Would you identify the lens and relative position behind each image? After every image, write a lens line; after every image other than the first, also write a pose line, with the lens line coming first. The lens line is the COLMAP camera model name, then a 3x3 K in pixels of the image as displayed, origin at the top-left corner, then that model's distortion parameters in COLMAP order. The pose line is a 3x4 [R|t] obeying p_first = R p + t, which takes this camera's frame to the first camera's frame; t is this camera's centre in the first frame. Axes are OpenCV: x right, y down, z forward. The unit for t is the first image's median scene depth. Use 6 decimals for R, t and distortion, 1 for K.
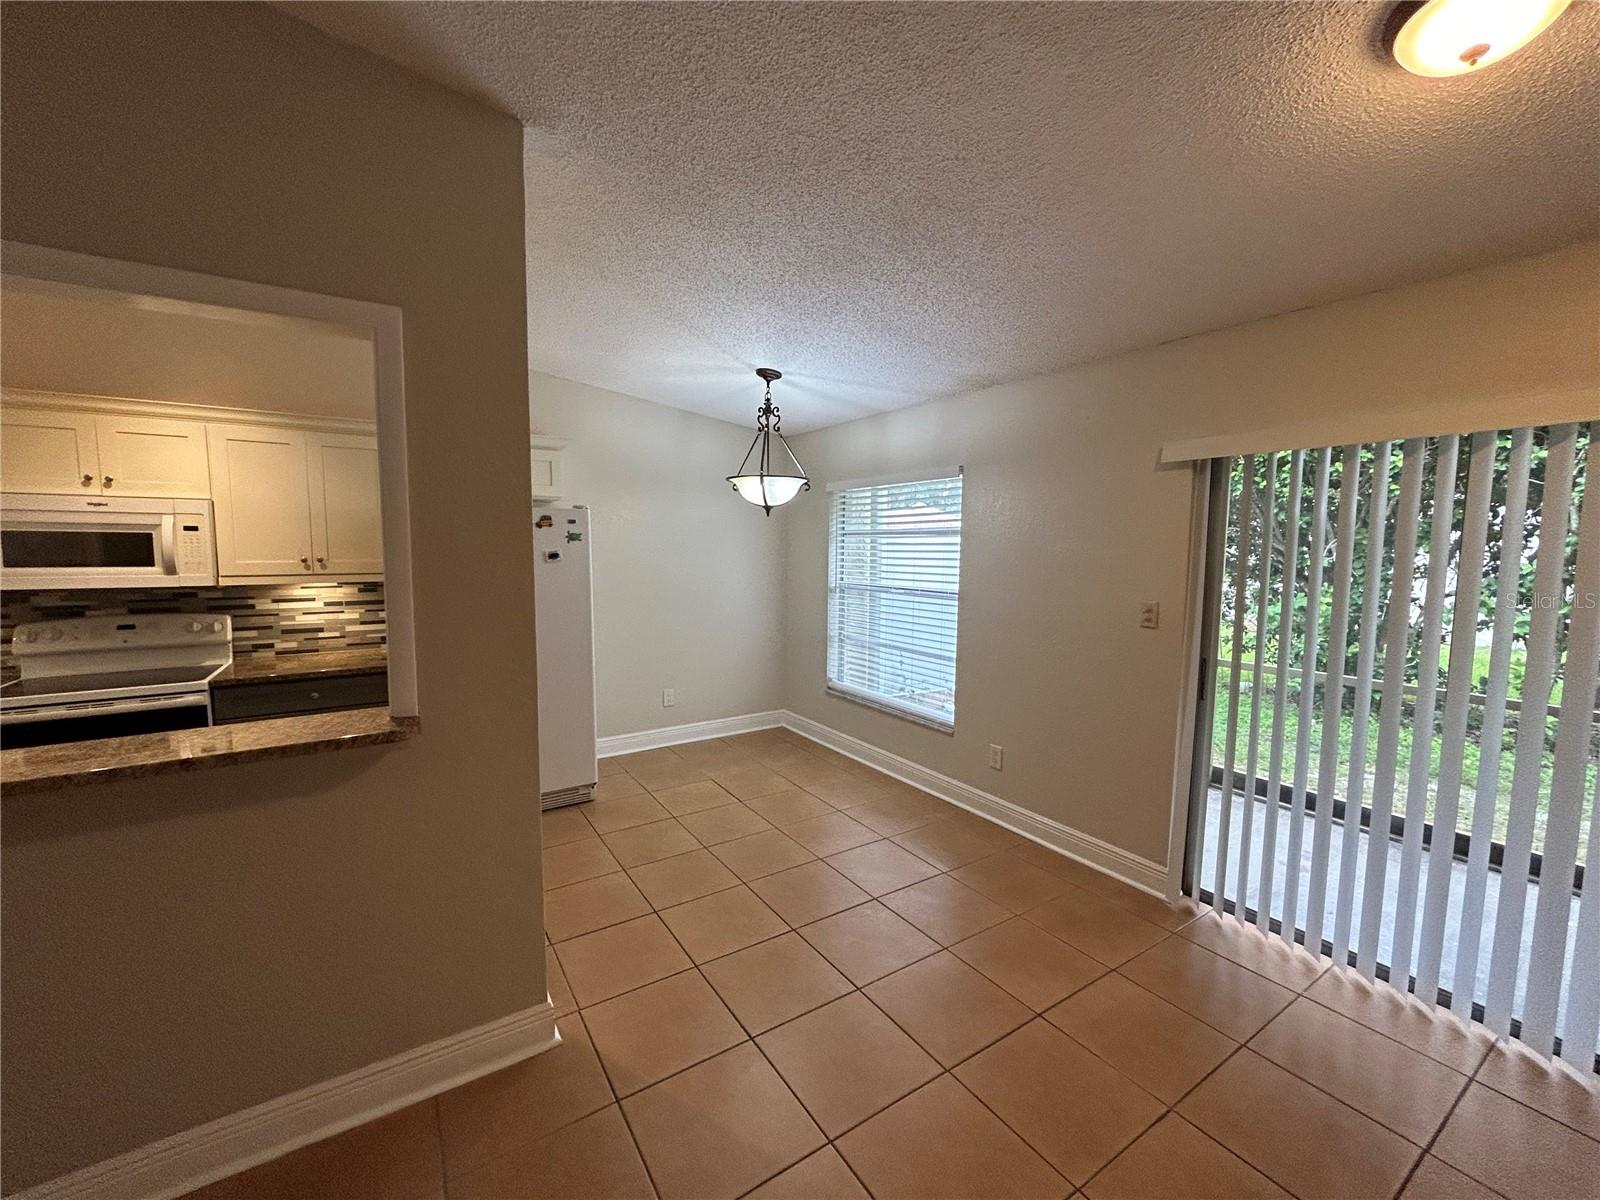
lens RADIAL K [[649.7, 0, 802.4], [0, 649.7, 601.4], [0, 0, 1]] dist [-0.001437, 0.001270]
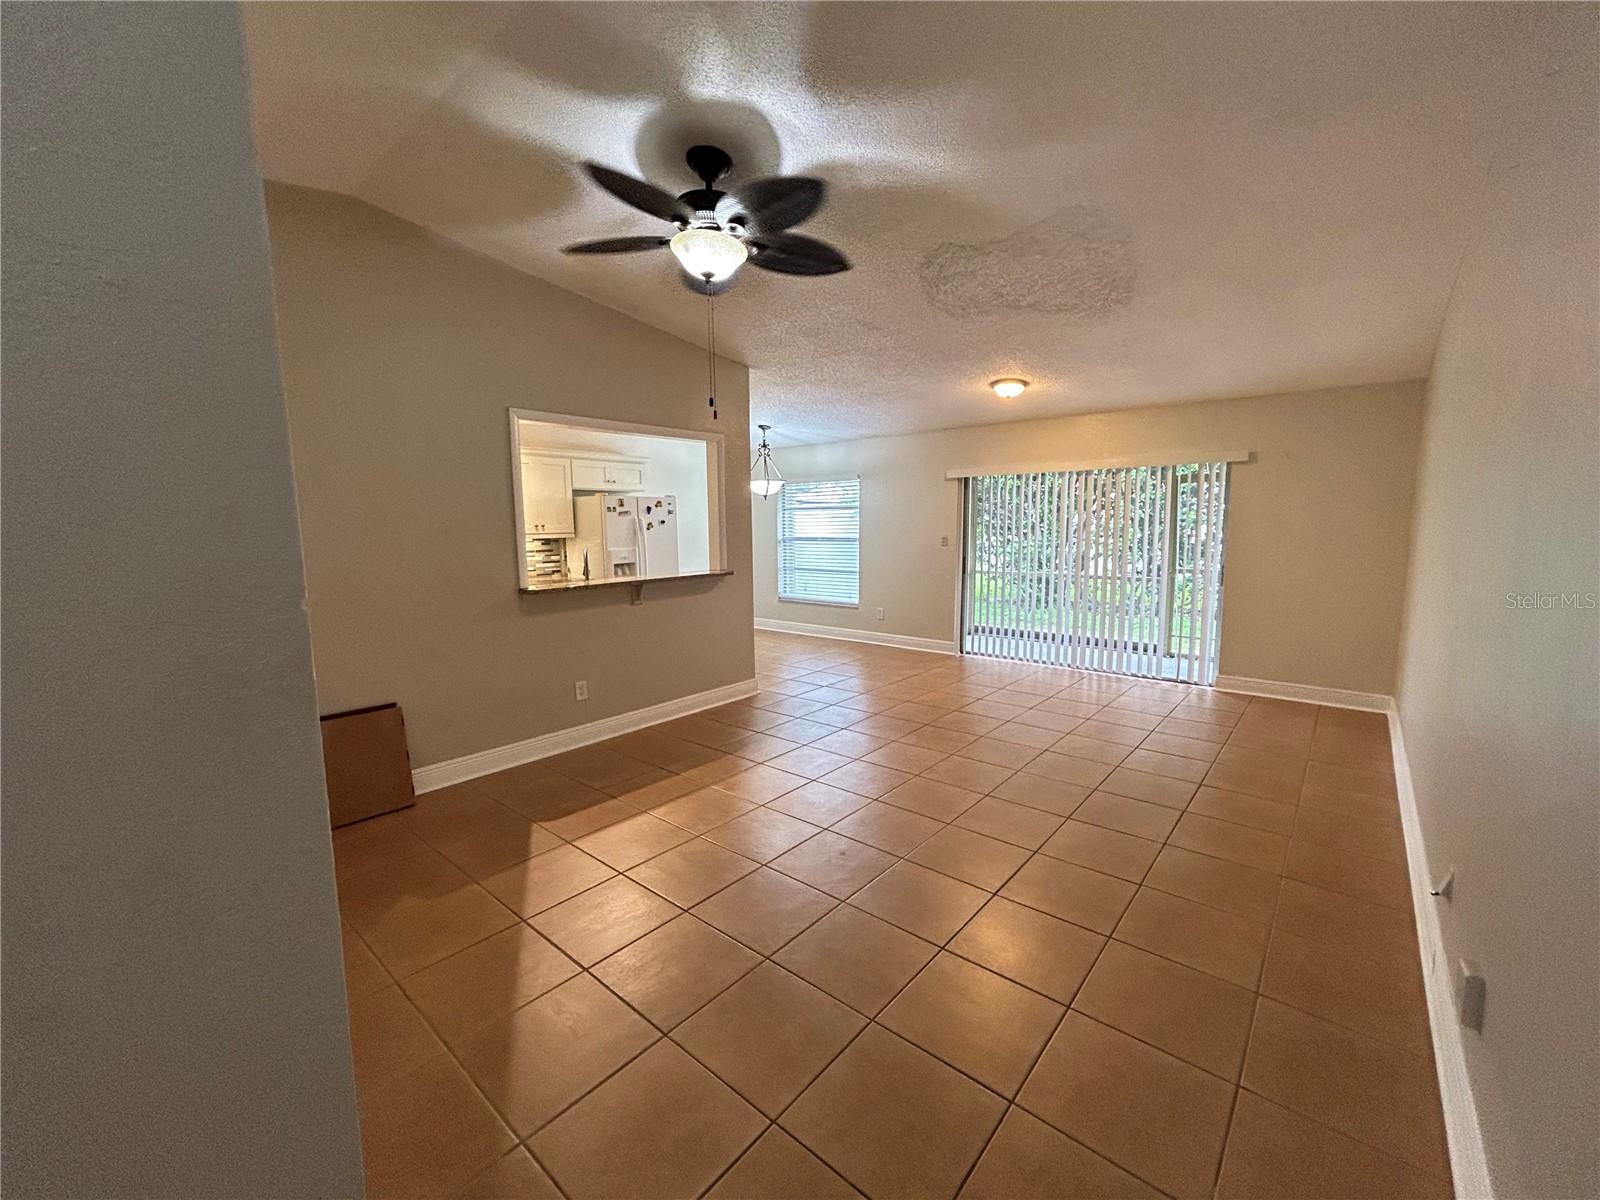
lens RADIAL K [[646.2, 0, 805.0], [0, 646.2, 596.7], [0, 0, 1]] dist [-0.000104, -0.000098]
pose [[0.957777, -0.049893, 0.283151, -0.544226], [0.042399, 0.998571, 0.032537, 0.108058], [-0.284370, -0.019158, 0.958523, -0.967144]]
